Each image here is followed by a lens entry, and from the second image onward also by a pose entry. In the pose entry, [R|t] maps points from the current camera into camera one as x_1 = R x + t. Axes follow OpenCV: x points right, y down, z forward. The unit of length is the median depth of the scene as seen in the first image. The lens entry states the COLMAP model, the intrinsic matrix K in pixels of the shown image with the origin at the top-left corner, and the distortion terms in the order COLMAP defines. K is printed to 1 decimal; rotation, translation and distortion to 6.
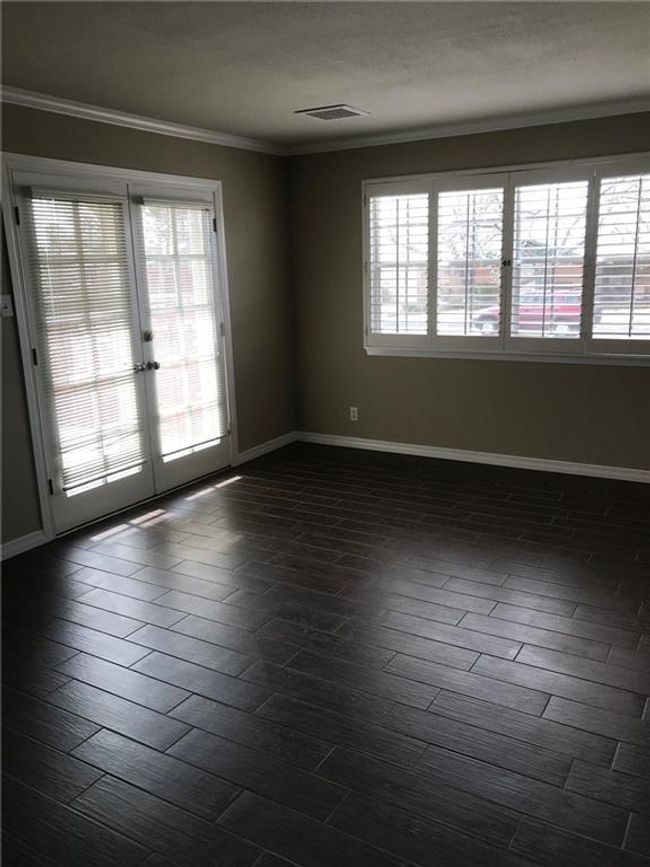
lens RADIAL K [[710.8, 0, 325.0], [0, 710.8, 433.5], [0, 0, 1]] dist [0.015678, -0.013695]
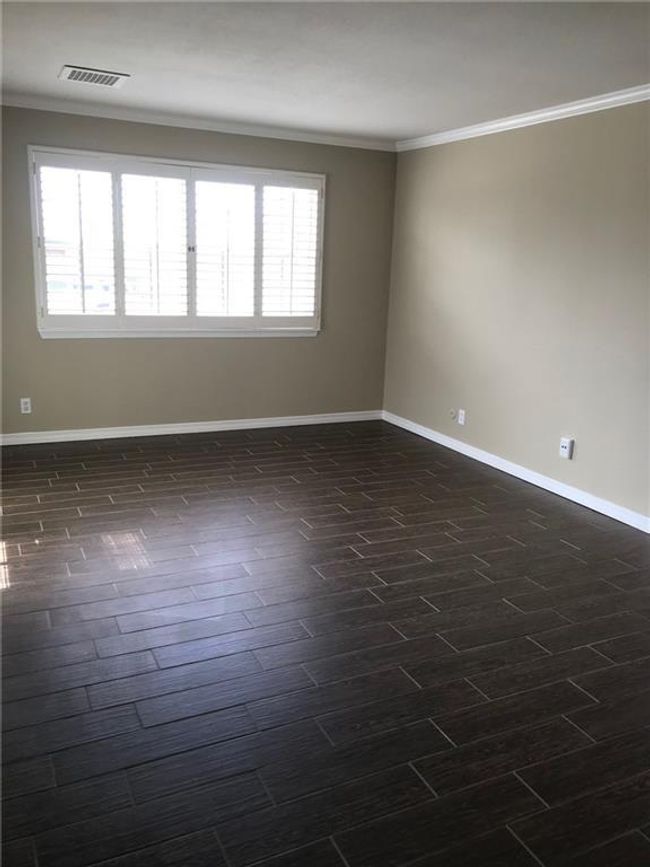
lens RADIAL K [[710.8, 0, 325.0], [0, 710.8, 433.5], [0, 0, 1]] dist [0.015678, -0.013695]
pose [[0.537118, -0.150500, 0.829972, -0.581999], [0.137025, 0.986452, 0.090199, -0.025836], [-0.832303, 0.065279, 0.550464, 0.225164]]
